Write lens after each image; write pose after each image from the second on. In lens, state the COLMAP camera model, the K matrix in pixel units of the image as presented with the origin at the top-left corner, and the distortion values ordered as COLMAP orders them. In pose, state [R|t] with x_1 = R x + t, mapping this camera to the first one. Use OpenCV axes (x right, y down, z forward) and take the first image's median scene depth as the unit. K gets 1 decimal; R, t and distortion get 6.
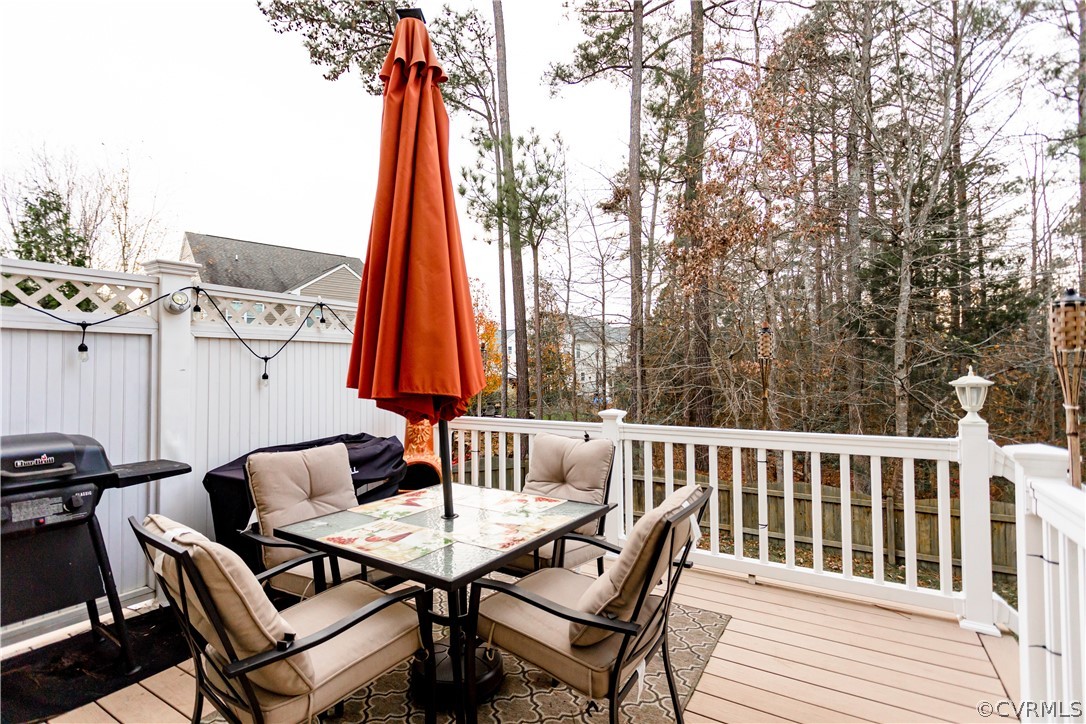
lens RADIAL K [[515.1, 0, 532.4], [0, 515.1, 363.0], [0, 0, 1]] dist [-0.002395, -0.000279]
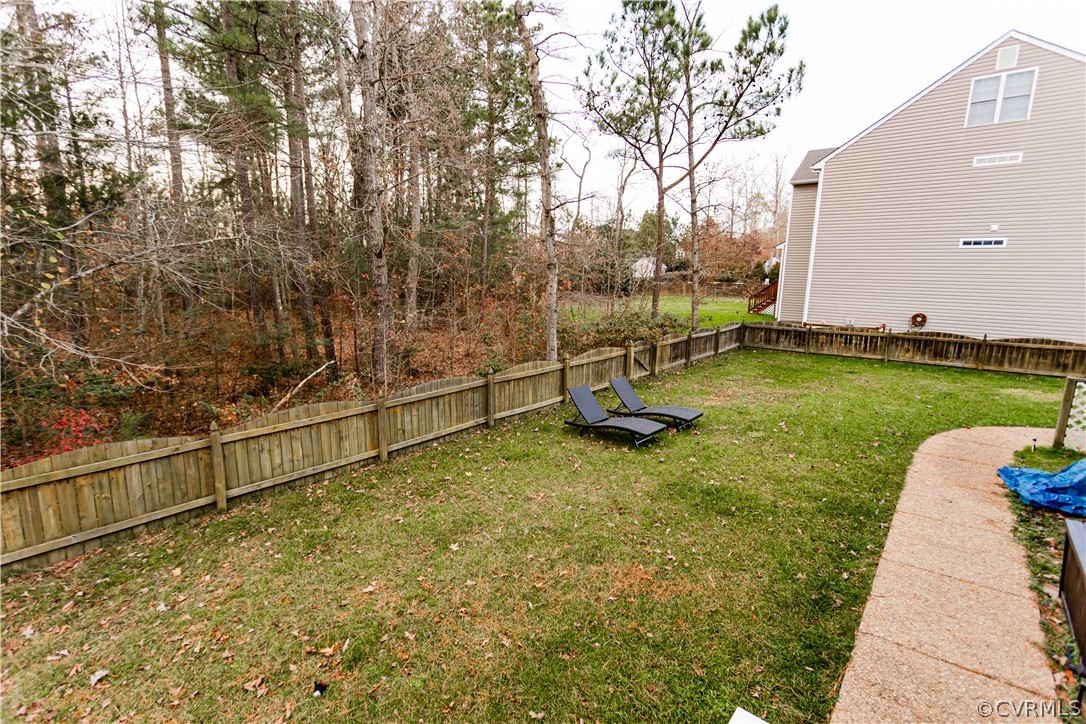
lens RADIAL K [[515.1, 0, 532.4], [0, 515.1, 363.0], [0, 0, 1]] dist [-0.002395, -0.000279]
pose [[0.154231, -0.169098, 0.973457, 0.235178], [-0.032940, 0.983818, 0.176116, 0.000861], [-0.987486, -0.059228, 0.146165, 0.236478]]
